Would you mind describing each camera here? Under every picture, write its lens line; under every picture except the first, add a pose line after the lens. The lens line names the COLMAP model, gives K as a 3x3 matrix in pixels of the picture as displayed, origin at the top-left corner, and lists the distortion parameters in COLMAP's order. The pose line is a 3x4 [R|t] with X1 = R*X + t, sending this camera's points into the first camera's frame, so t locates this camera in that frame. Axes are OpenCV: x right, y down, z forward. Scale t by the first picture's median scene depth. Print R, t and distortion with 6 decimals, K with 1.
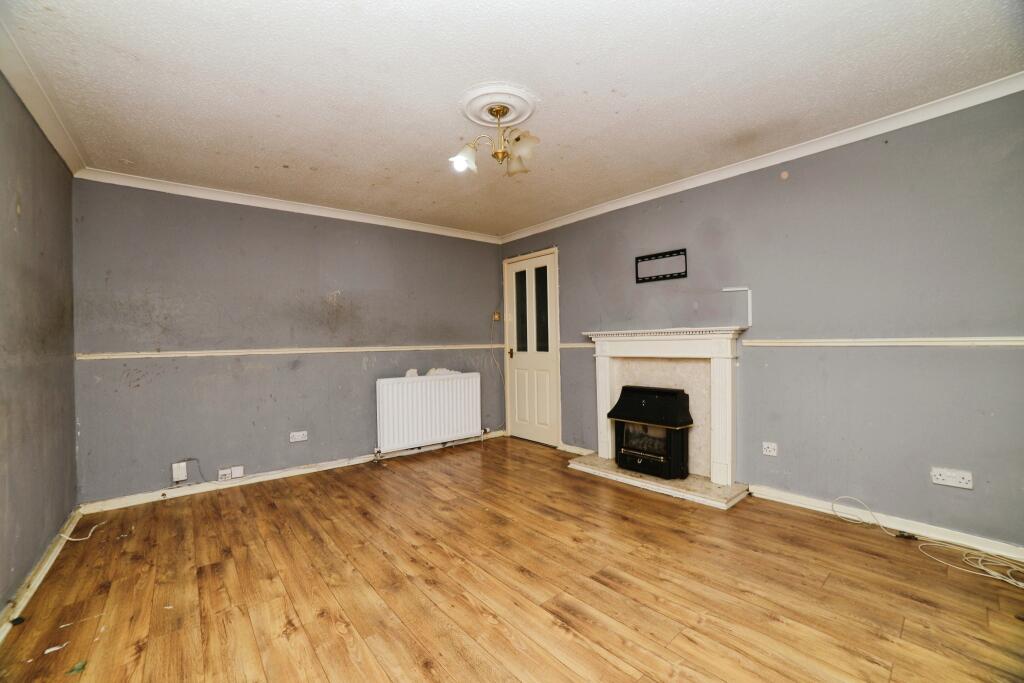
lens RADIAL K [[418.1, 0, 510.5], [0, 418.1, 337.4], [0, 0, 1]] dist [-0.107866, 0.035126]
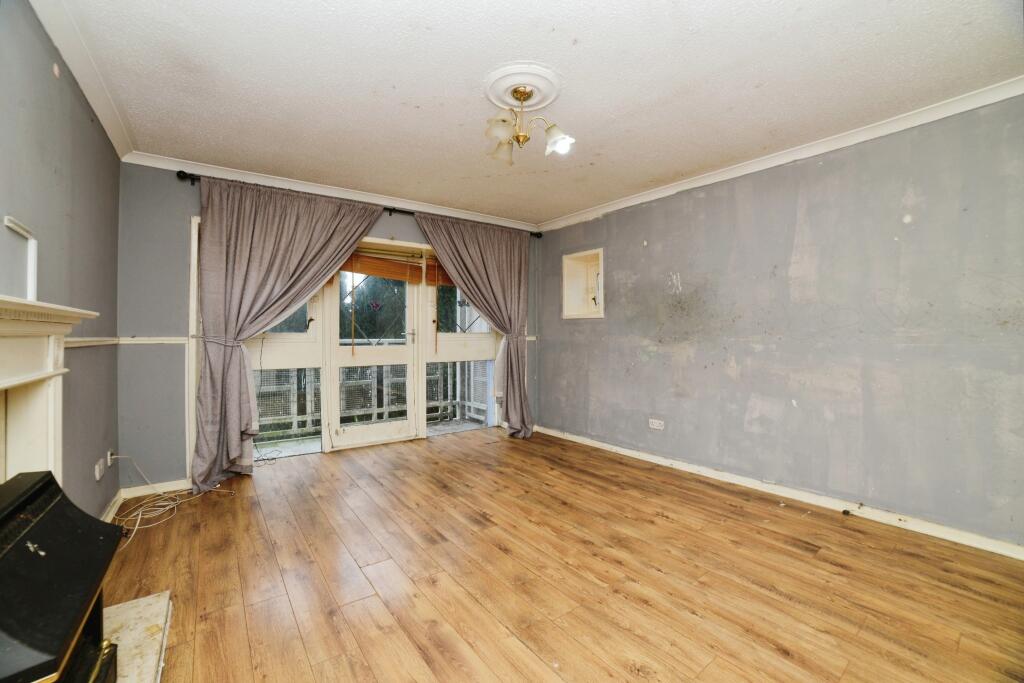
lens RADIAL K [[418.1, 0, 510.5], [0, 418.1, 337.4], [0, 0, 1]] dist [-0.107866, 0.035126]
pose [[-0.998461, 0.019270, 0.052009, -0.040848], [0.018947, 0.999798, -0.006691, 0.025375], [-0.052128, -0.005695, -0.998624, 1.744217]]
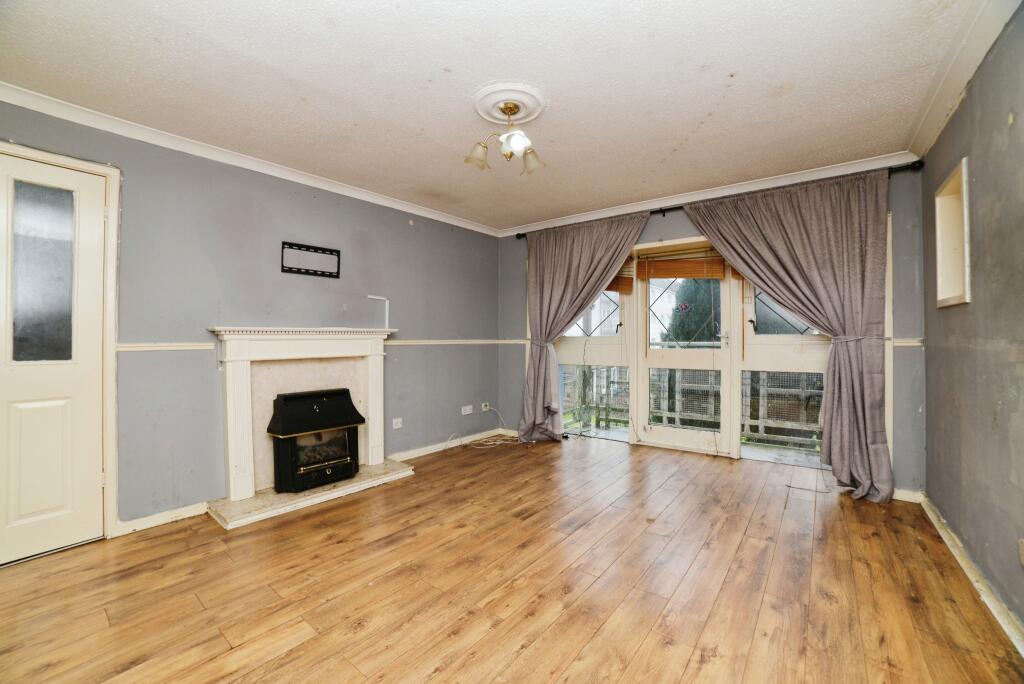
lens RADIAL K [[418.1, 0, 510.5], [0, 418.1, 337.9], [0, 0, 1]] dist [-0.107866, 0.035126]
pose [[-0.205764, 0.019935, 0.978399, -0.893099], [-0.002348, 0.999780, -0.020865, 0.029584], [-0.978599, -0.006591, -0.205672, 1.071415]]
